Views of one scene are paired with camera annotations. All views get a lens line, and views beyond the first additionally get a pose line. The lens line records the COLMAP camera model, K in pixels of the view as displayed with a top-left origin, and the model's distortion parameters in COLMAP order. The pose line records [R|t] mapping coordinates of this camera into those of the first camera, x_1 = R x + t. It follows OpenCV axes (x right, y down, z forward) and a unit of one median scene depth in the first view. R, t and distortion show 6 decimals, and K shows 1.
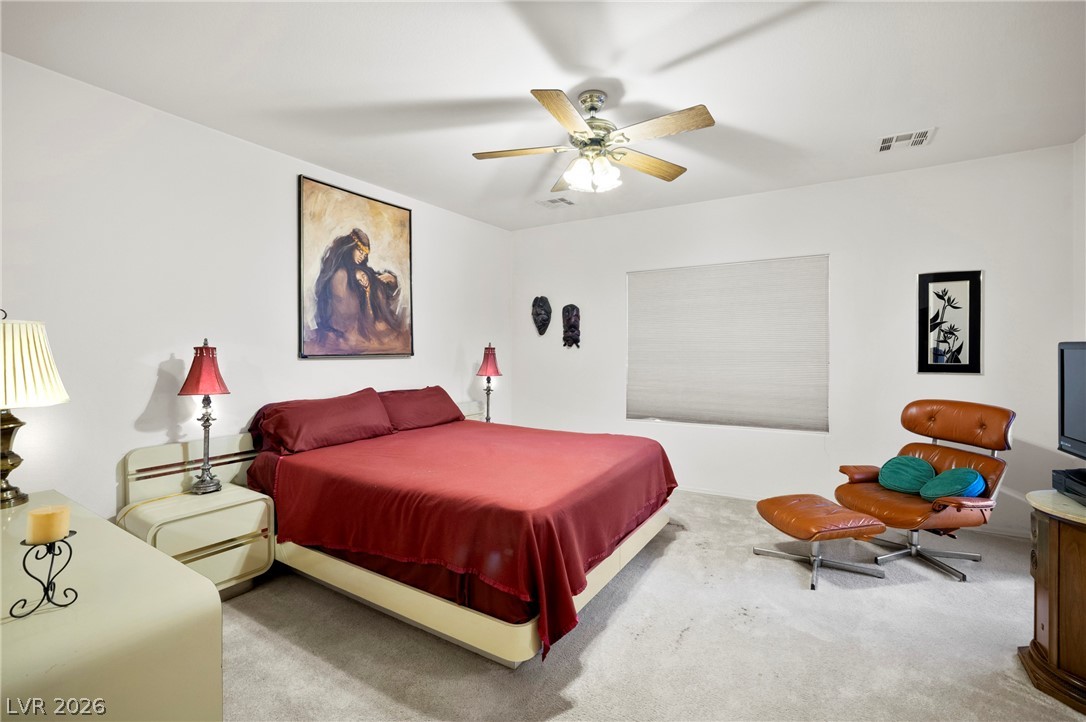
lens RADIAL K [[466.9, 0, 543.0], [0, 466.9, 355.4], [0, 0, 1]] dist [-0.021298, 0.007543]
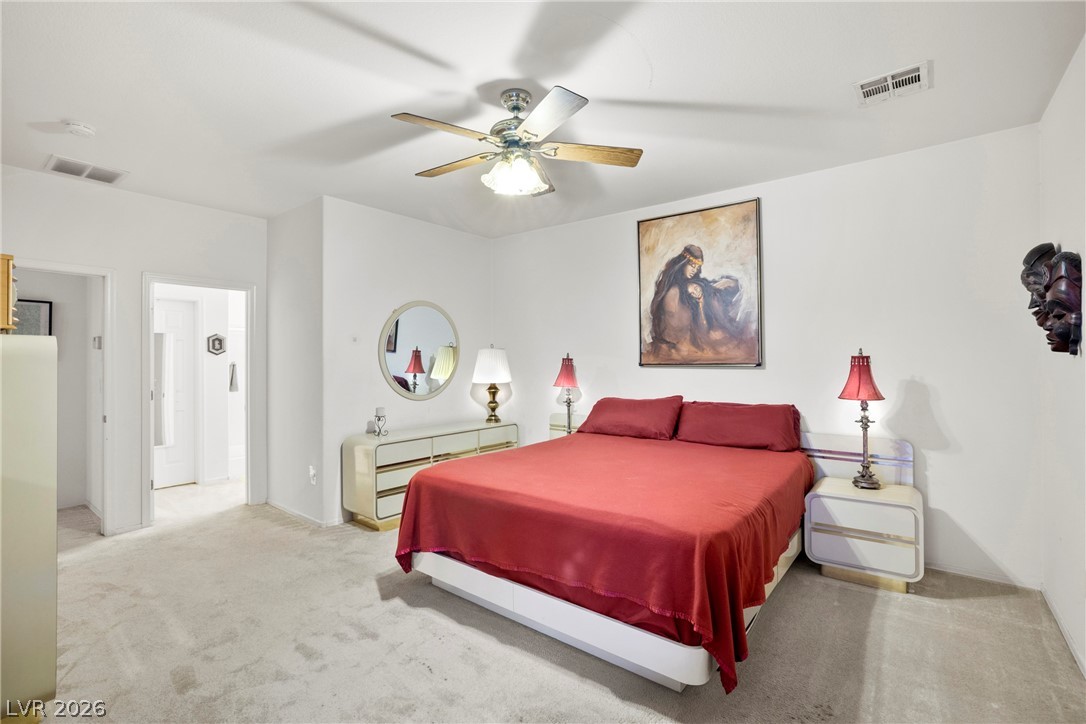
lens RADIAL K [[489.5, 0, 544.0], [0, 489.5, 358.1], [0, 0, 1]] dist [-0.015572, 0.006276]
pose [[-0.096119, -0.000445, -0.995370, 0.740620], [-0.009768, 0.999952, 0.000497, -0.012437], [0.995322, 0.009770, -0.096119, 0.781349]]
